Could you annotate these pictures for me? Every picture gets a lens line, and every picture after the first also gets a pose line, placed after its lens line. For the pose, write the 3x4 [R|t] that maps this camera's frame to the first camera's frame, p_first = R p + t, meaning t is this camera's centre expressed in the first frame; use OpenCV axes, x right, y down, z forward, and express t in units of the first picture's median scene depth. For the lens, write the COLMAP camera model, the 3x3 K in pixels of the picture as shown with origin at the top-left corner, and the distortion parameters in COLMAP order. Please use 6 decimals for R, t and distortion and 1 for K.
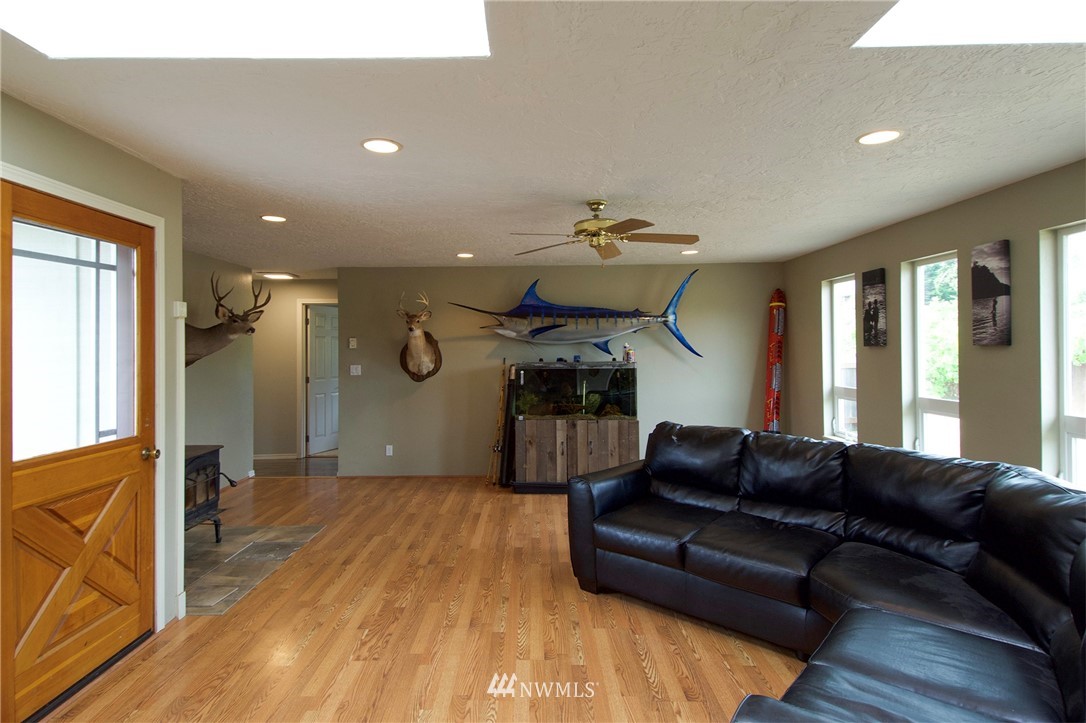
lens RADIAL K [[626.5, 0, 516.2], [0, 626.5, 341.1], [0, 0, 1]] dist [0.067598, -0.053023]
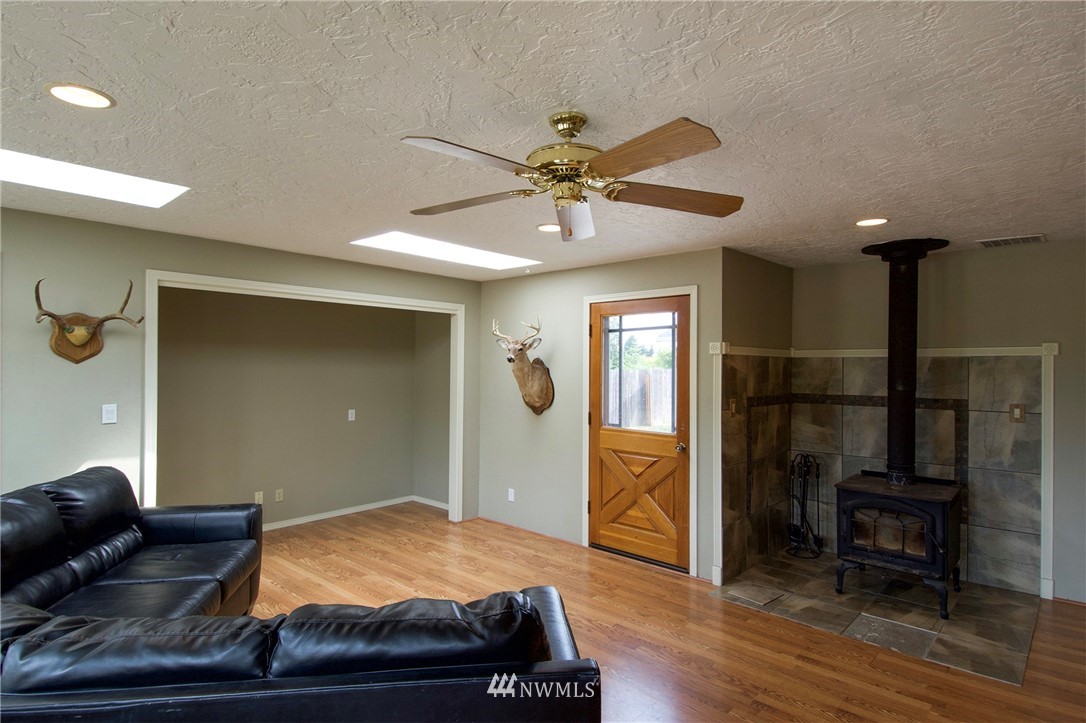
lens RADIAL K [[582.4, 0, 543.5], [0, 582.4, 356.4], [0, 0, 1]] dist [0.059990, -0.057854]
pose [[-0.665854, -0.012876, -0.745971, 0.612481], [0.000485, 0.999843, -0.017692, -0.009498], [0.746082, -0.012142, -0.665743, 1.558966]]
